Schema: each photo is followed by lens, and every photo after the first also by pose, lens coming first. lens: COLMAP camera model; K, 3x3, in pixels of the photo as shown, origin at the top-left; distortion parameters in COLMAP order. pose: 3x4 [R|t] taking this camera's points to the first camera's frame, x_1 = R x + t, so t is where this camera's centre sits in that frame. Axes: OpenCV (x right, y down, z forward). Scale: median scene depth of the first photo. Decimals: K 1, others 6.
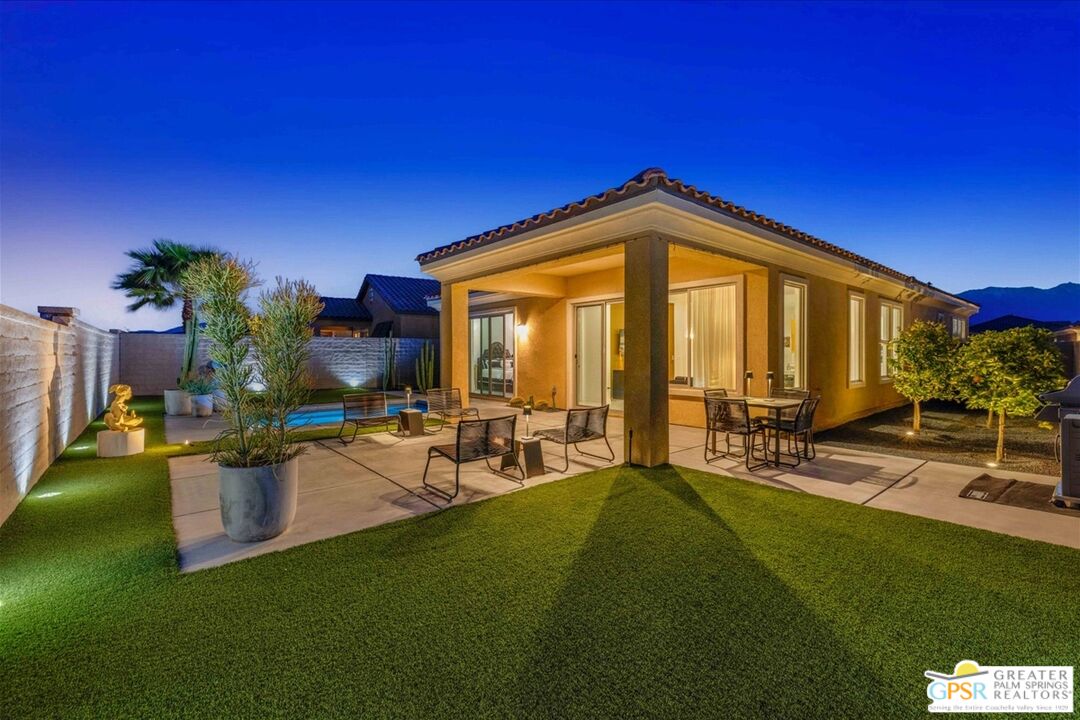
lens RADIAL K [[450.5, 0, 536.7], [0, 450.5, 354.8], [0, 0, 1]] dist [0.002805, 0.000075]
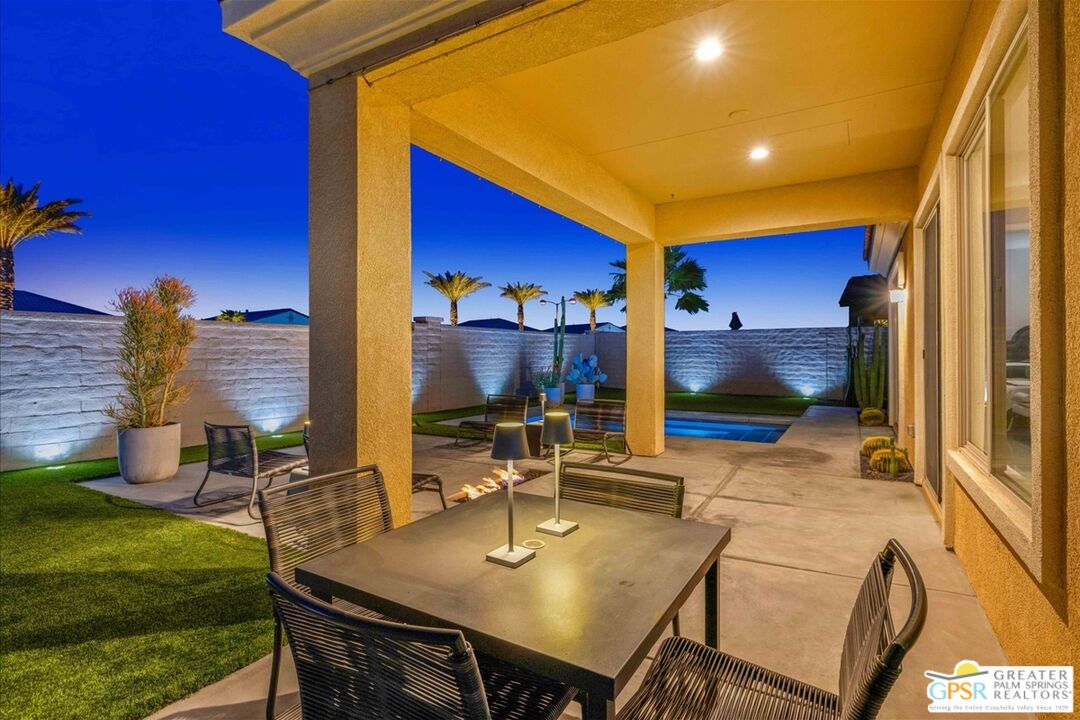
lens RADIAL K [[536.0, 0, 540.0], [0, 536.0, 360.0], [0, 0, 1]] dist [-0.004353, -0.000537]
pose [[0.336222, 0.013735, -0.941683, 0.651732], [-0.002834, 0.999904, 0.013572, 0.006685], [0.941779, -0.001895, 0.336228, 0.803734]]
